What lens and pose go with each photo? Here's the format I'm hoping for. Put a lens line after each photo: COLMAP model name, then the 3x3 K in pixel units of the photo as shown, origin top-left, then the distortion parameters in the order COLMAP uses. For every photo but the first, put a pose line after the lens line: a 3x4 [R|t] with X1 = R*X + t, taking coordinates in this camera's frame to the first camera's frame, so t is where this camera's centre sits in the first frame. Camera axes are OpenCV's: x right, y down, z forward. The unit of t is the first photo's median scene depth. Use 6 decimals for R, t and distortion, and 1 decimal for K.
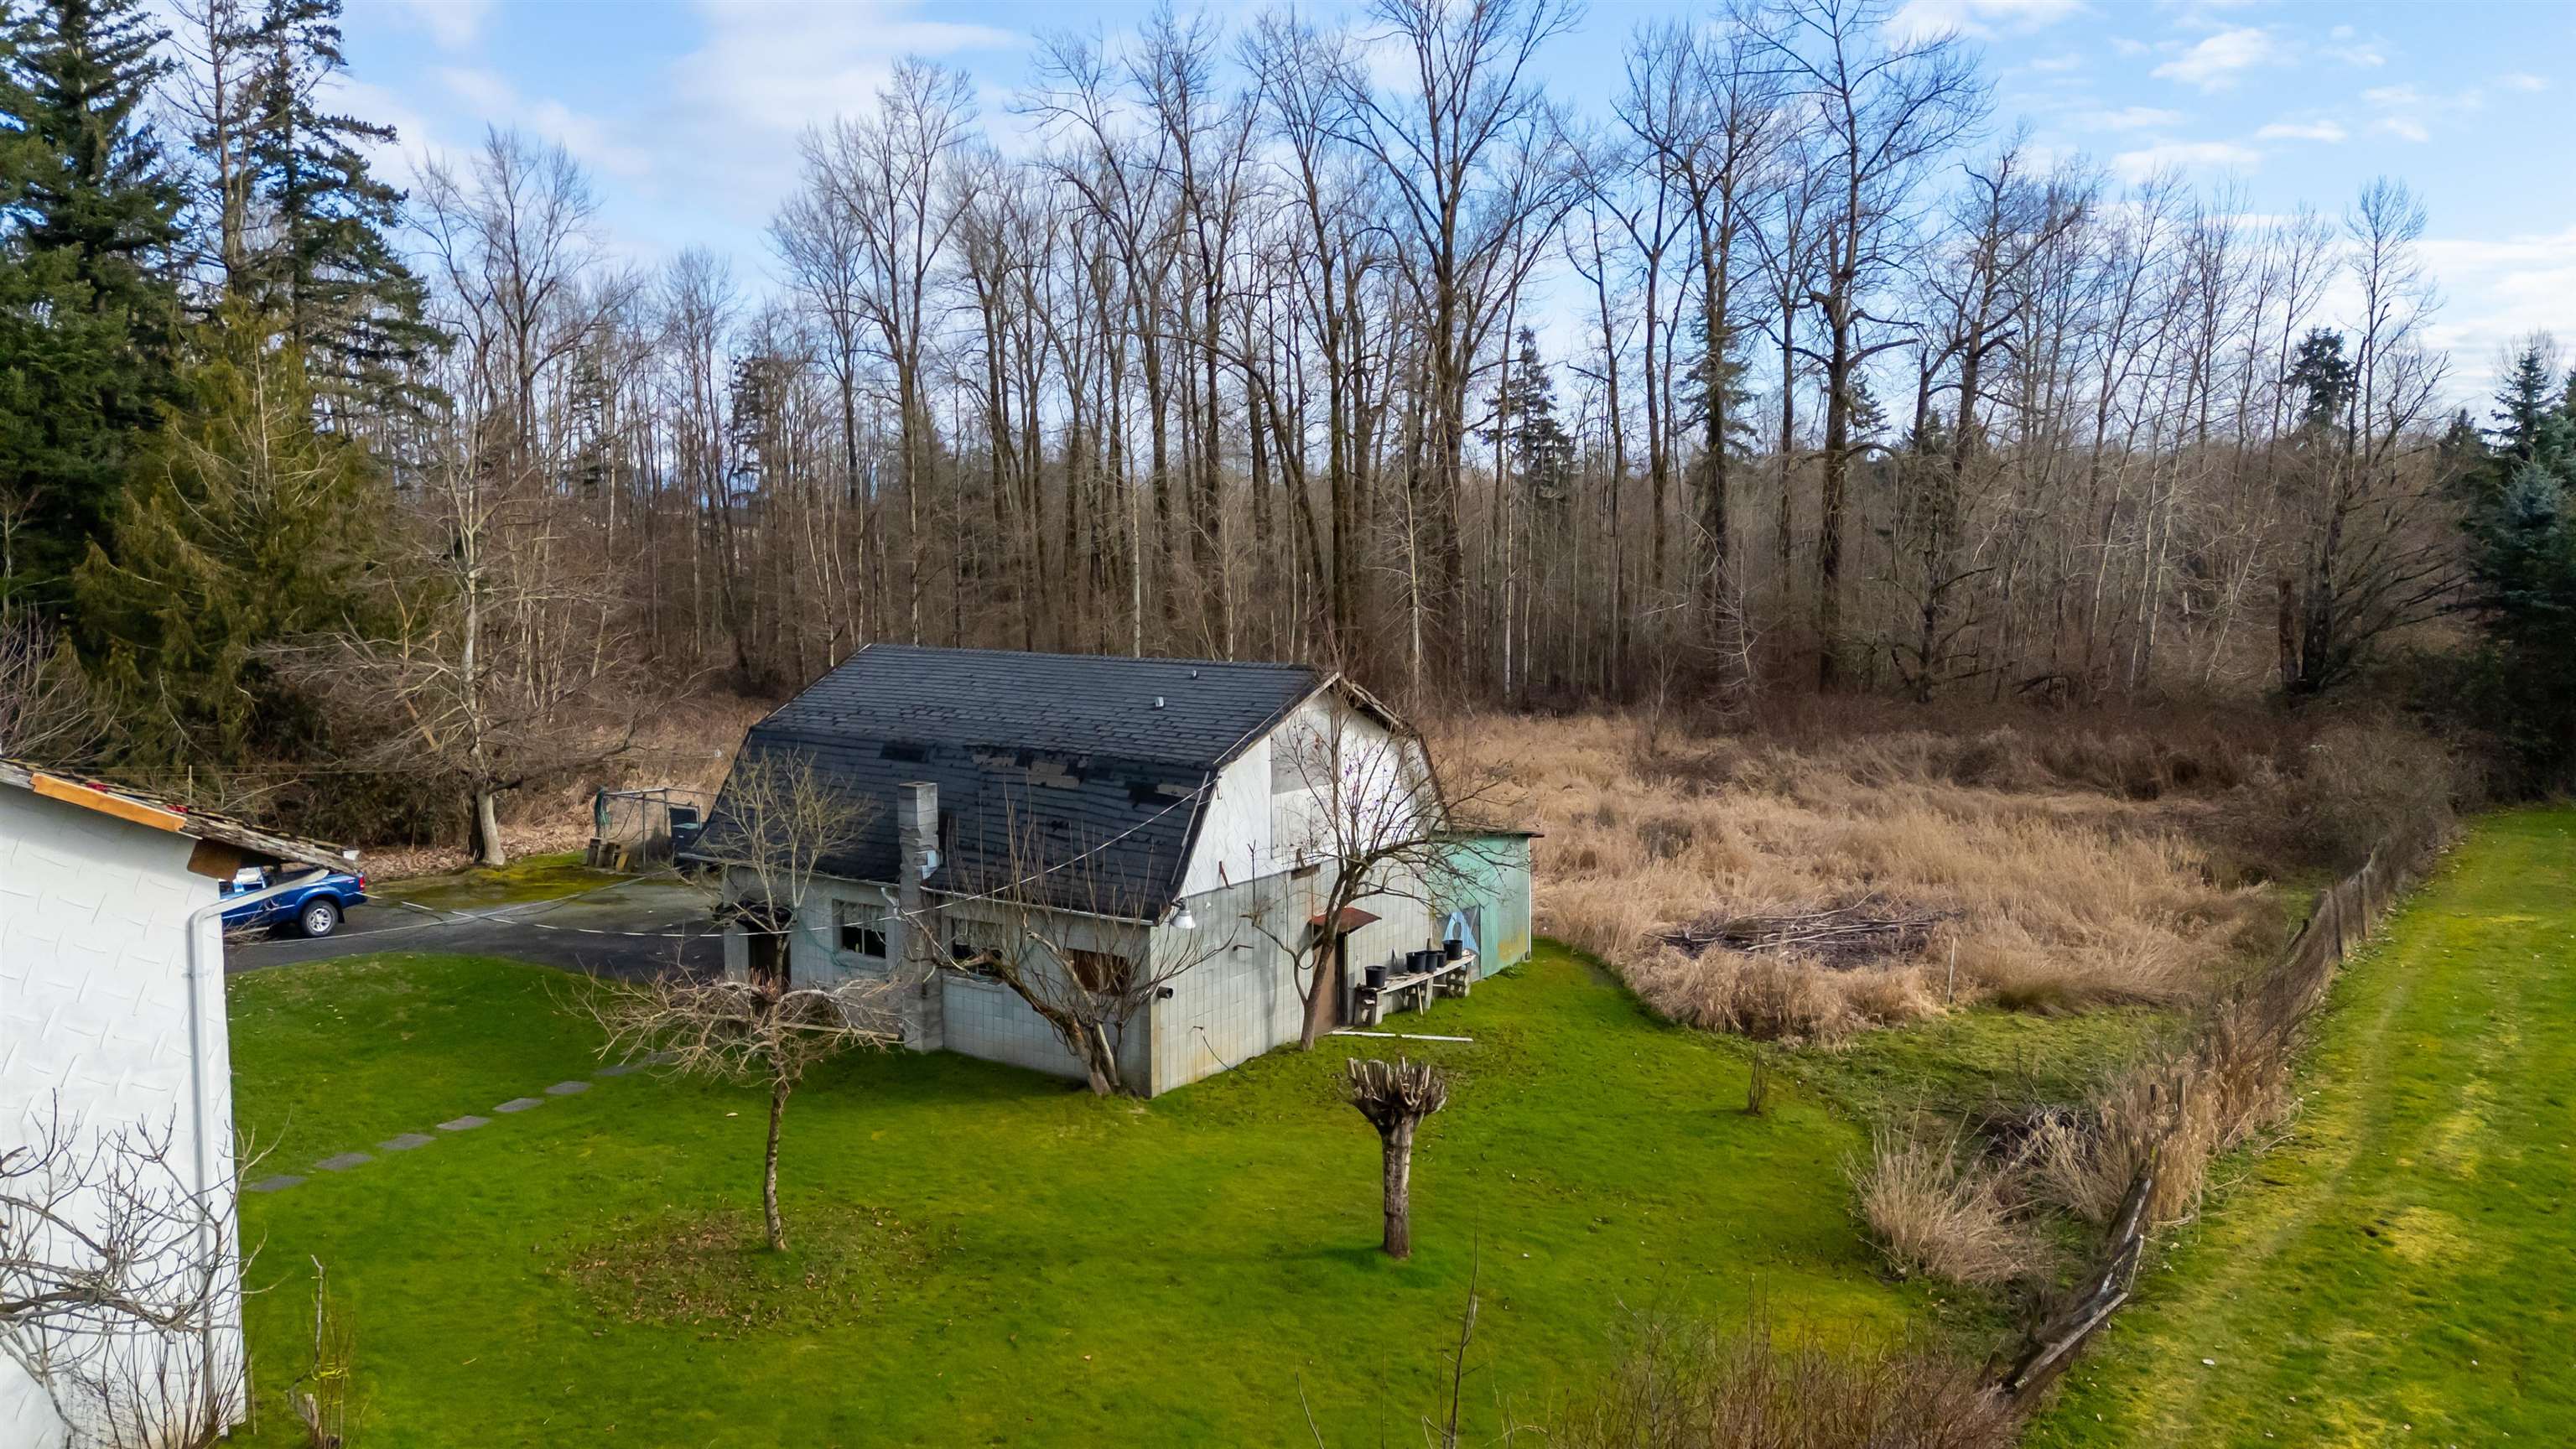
lens RADIAL K [[1857.9, 0, 1288.0], [0, 1857.9, 724.5], [0, 0, 1]] dist [0.118351, -0.167481]
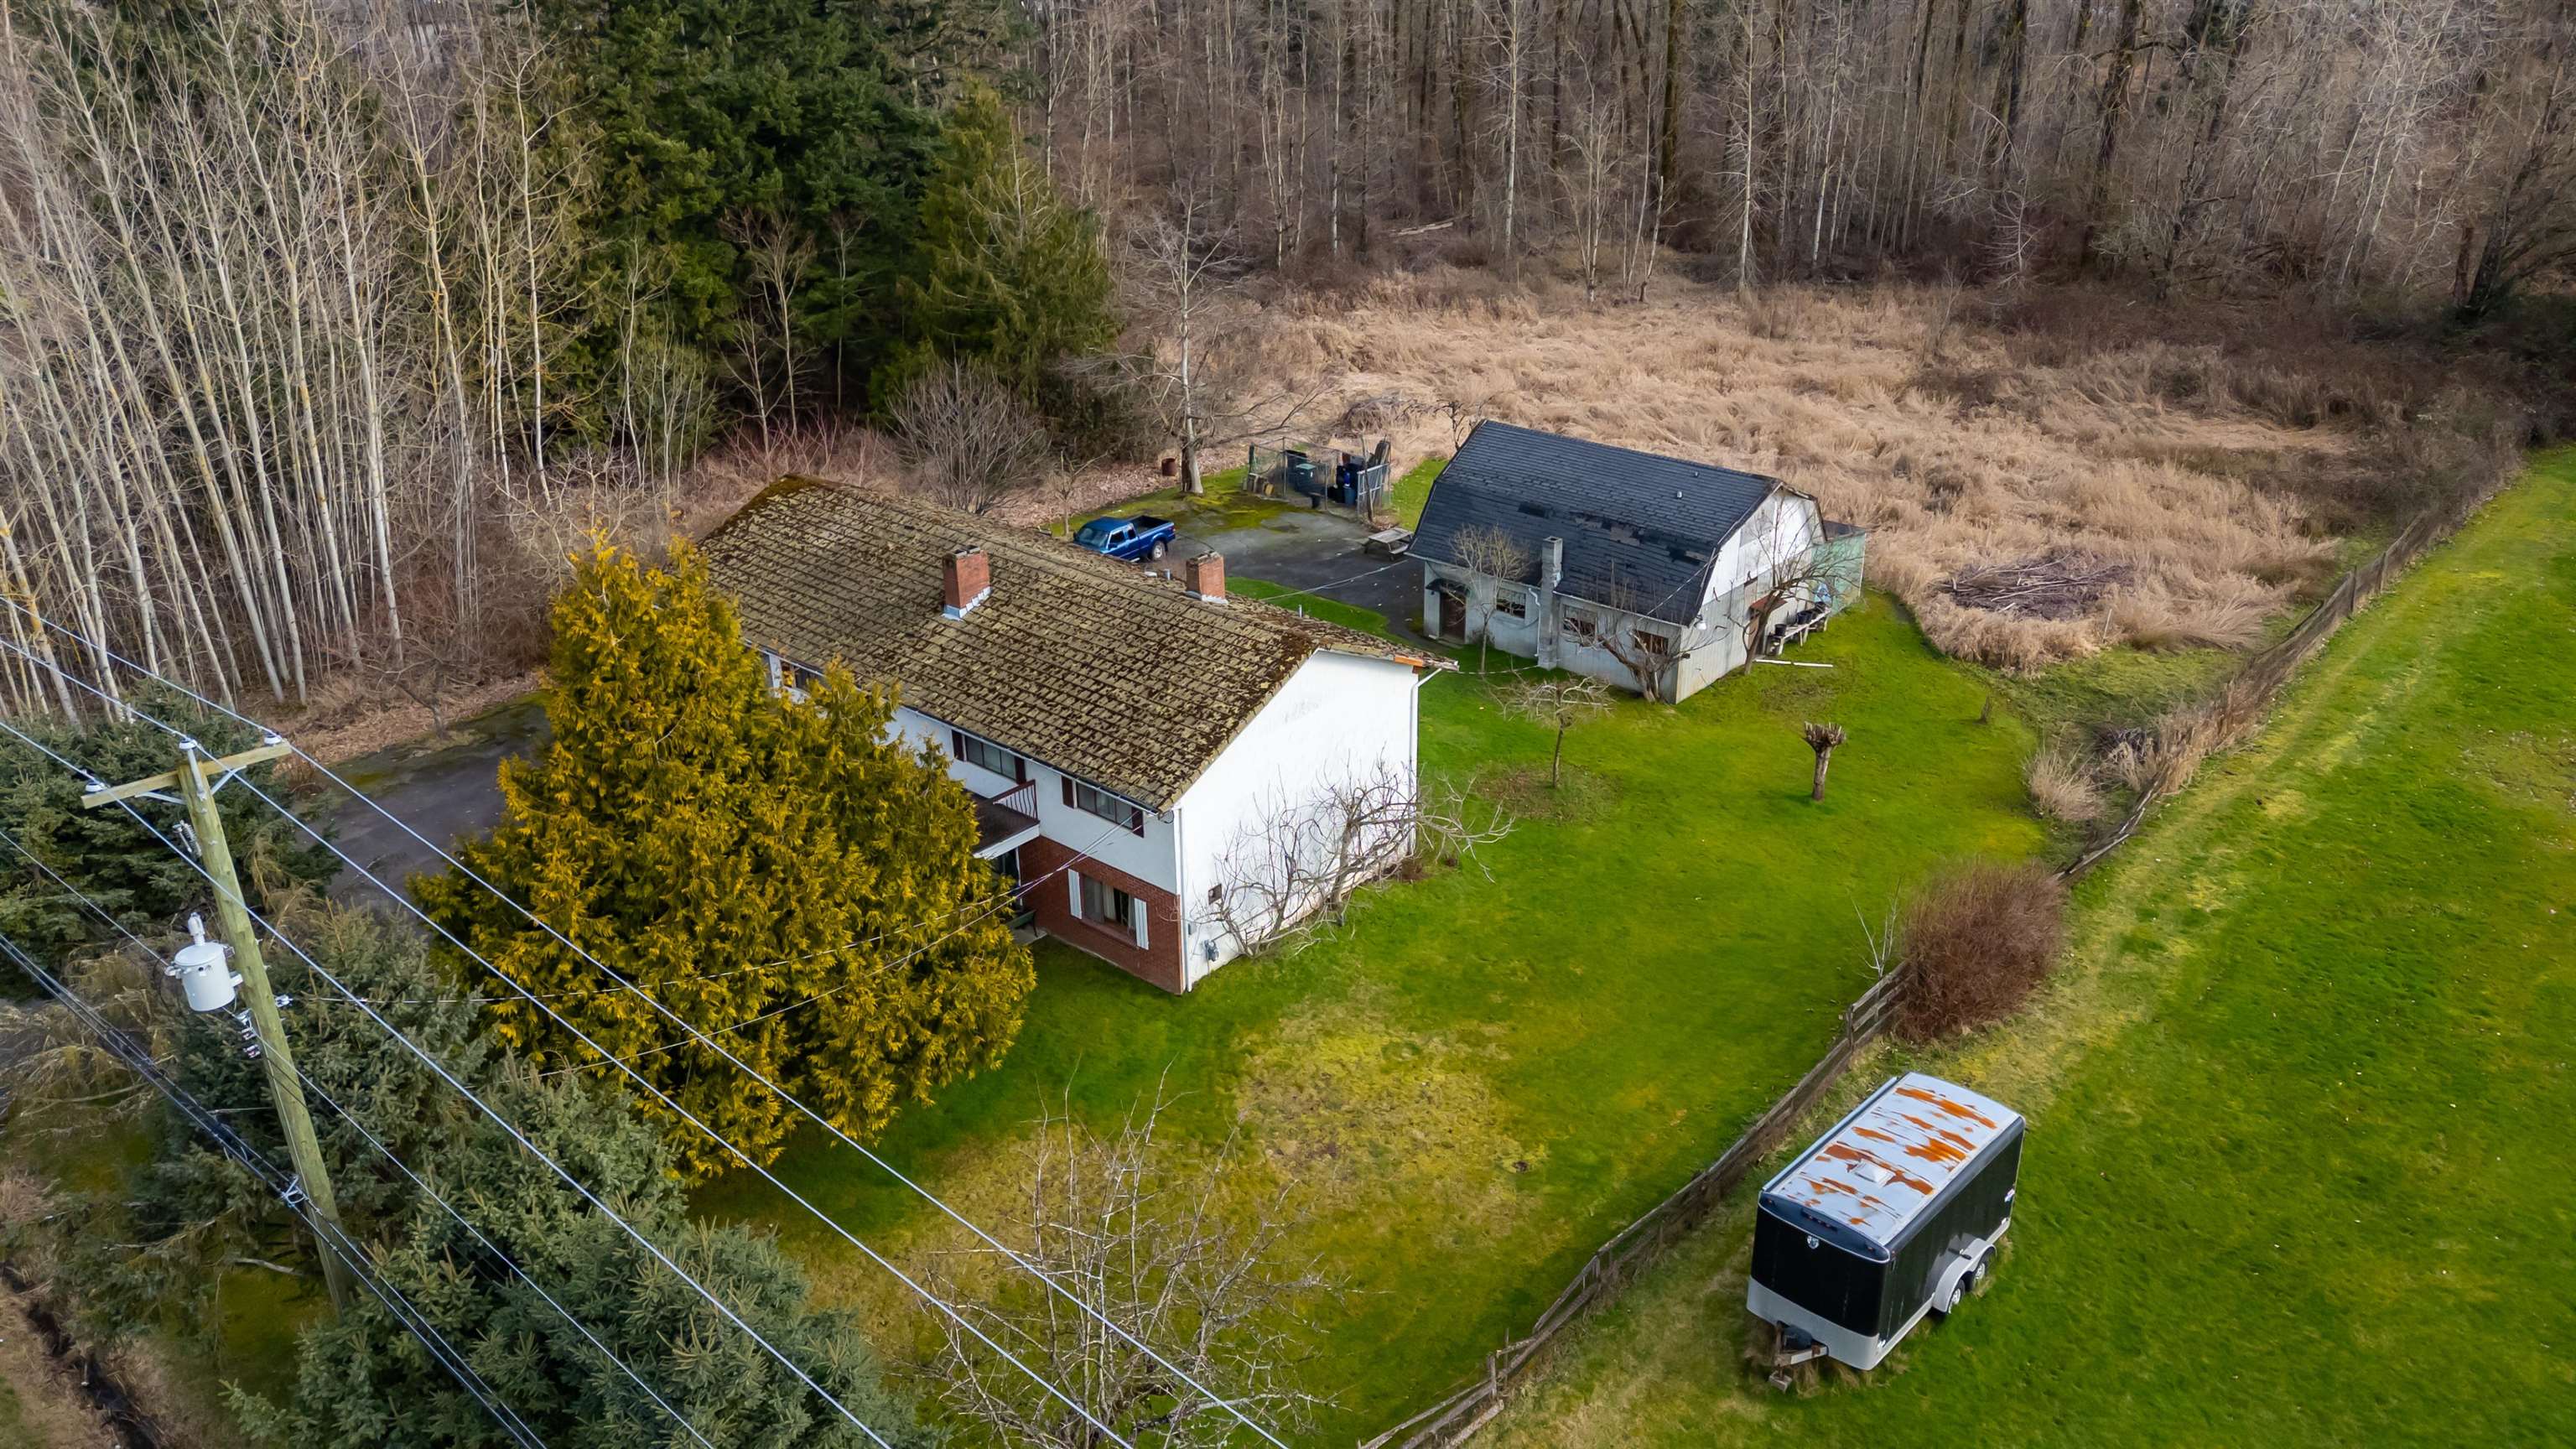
lens RADIAL K [[1857.9, 0, 1288.0], [0, 1857.9, 724.5], [0, 0, 1]] dist [0.118351, -0.167481]
pose [[0.993768, 0.033367, -0.106360, -0.246612], [0.003453, 0.944477, 0.328559, -0.403310], [0.111417, -0.326878, 0.938476, -0.869566]]
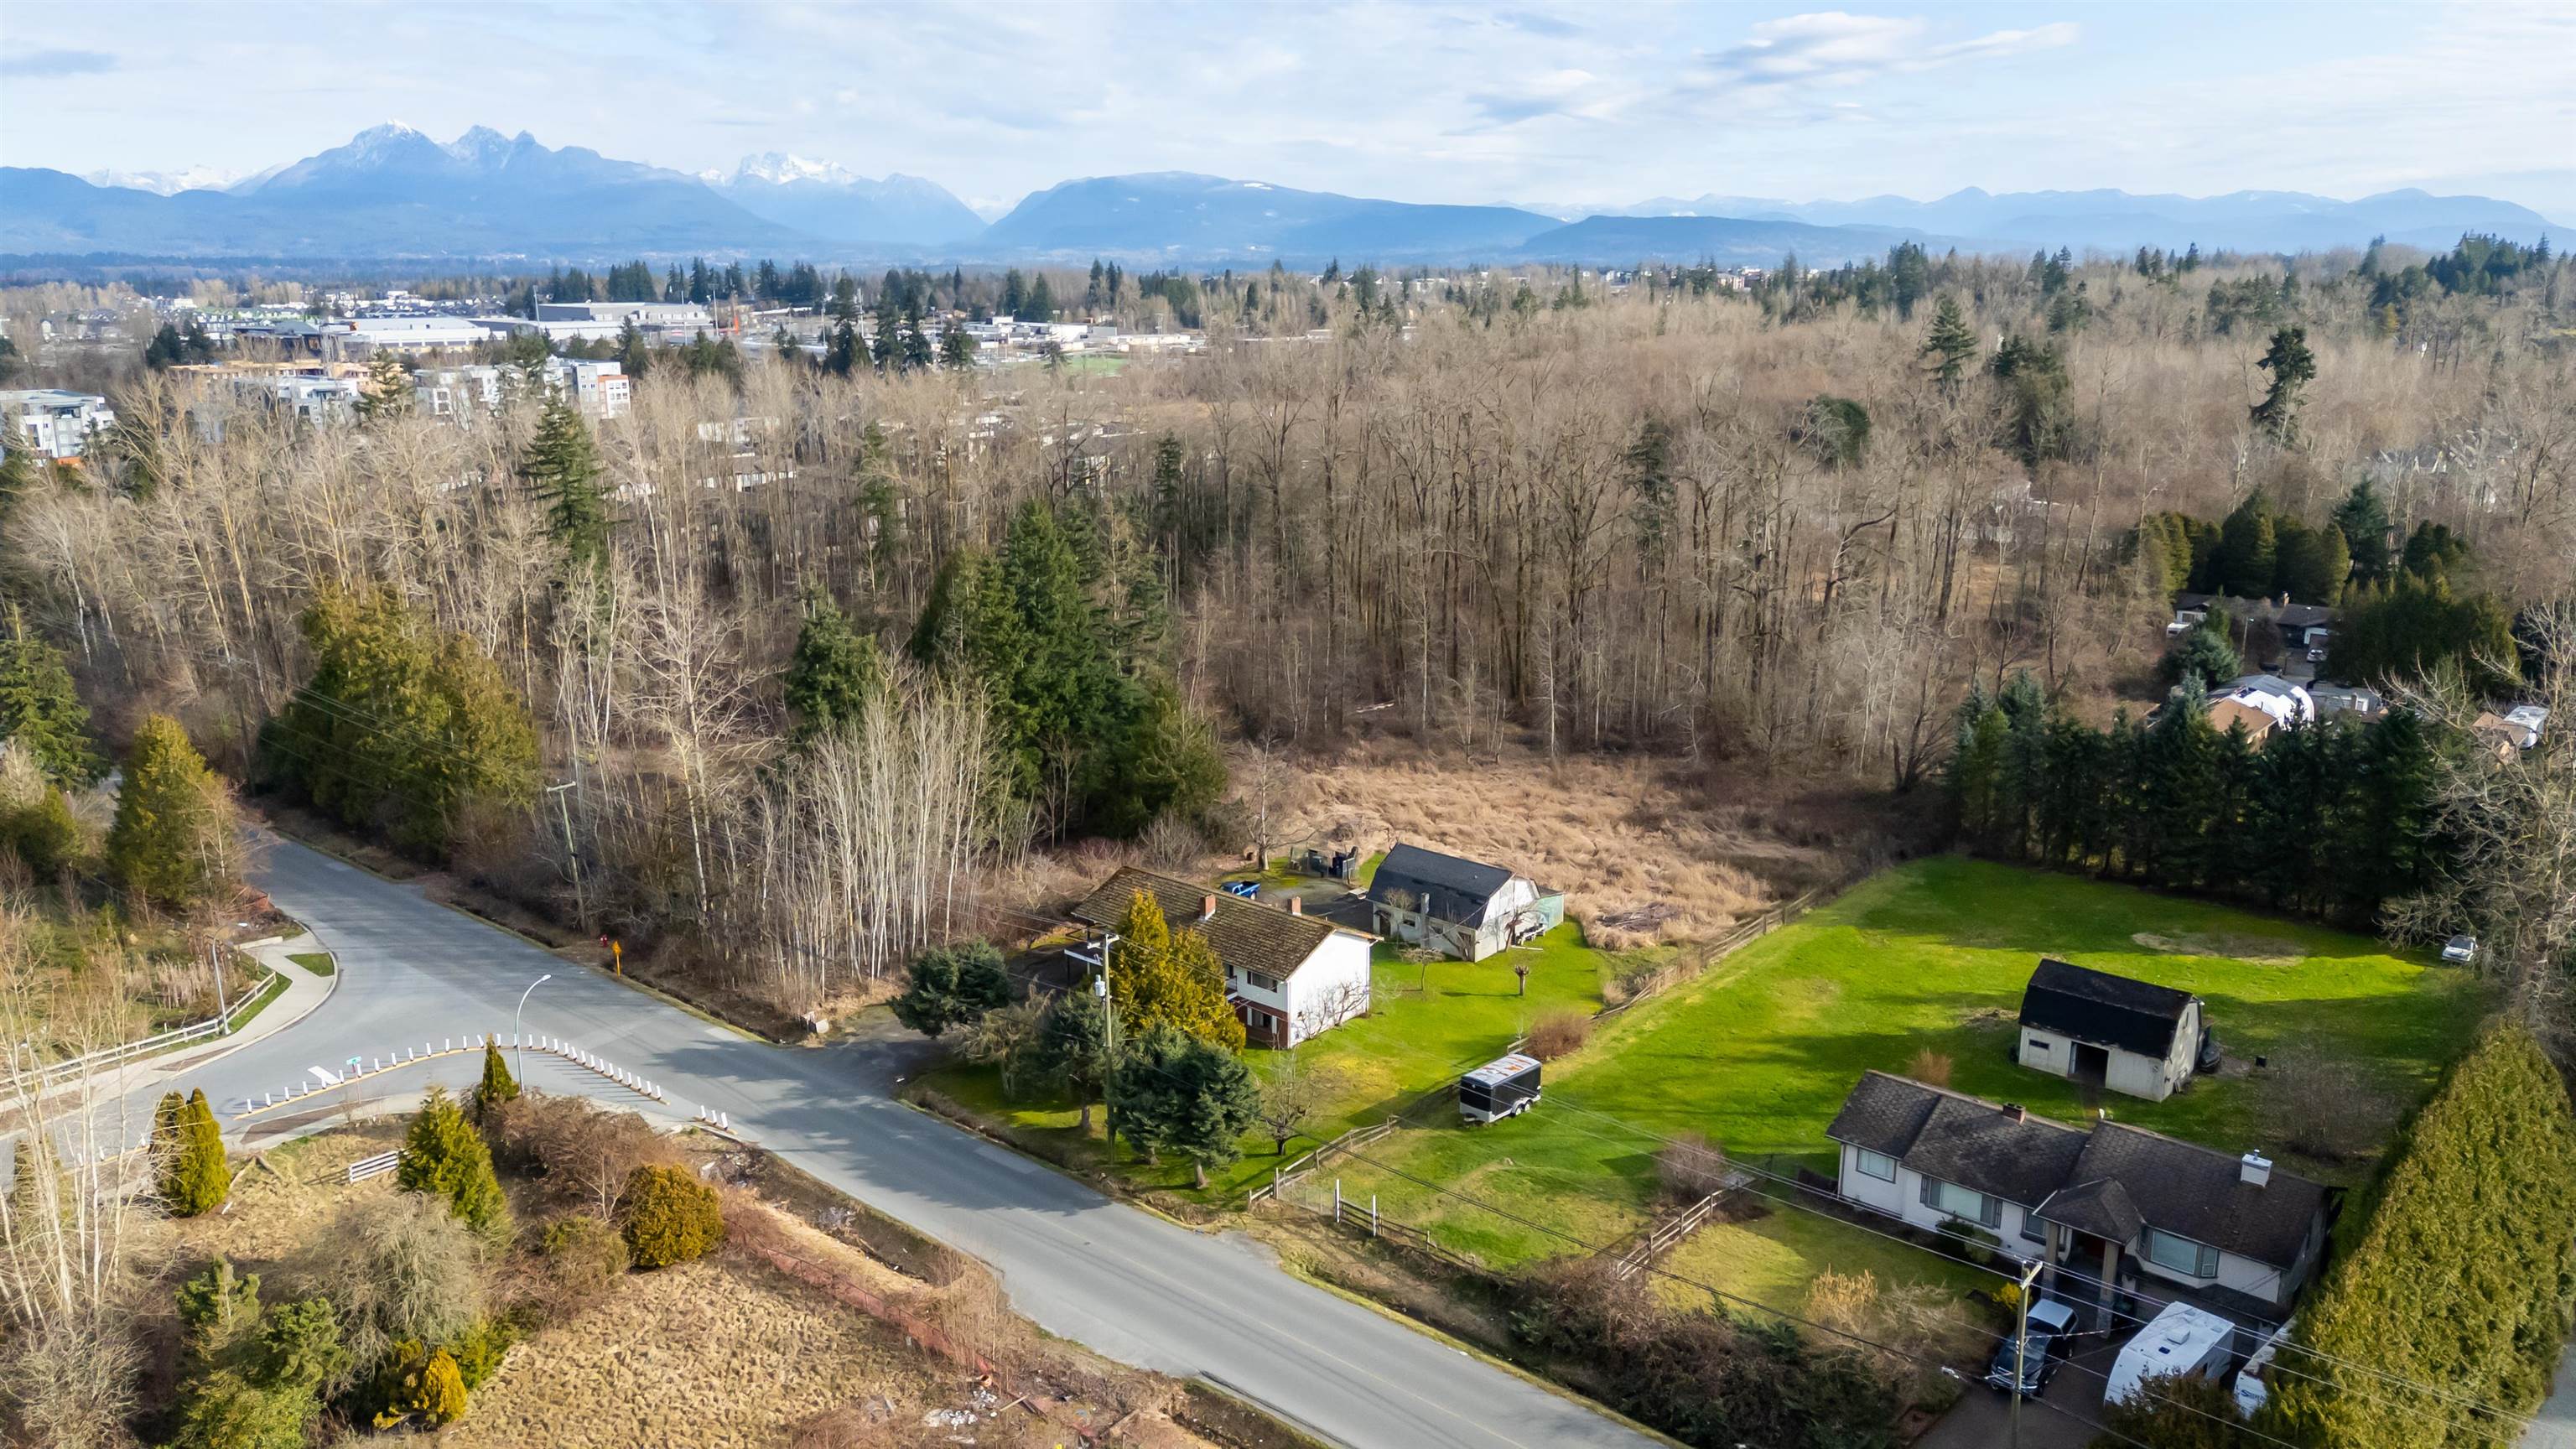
lens RADIAL K [[1857.9, 0, 1288.0], [0, 1857.9, 724.5], [0, 0, 1]] dist [0.118351, -0.167481]
pose [[0.995482, 0.026208, -0.091267, -0.118722], [-0.012632, 0.989164, 0.146270, -1.030381], [0.094111, -0.144456, 0.985026, -3.454992]]
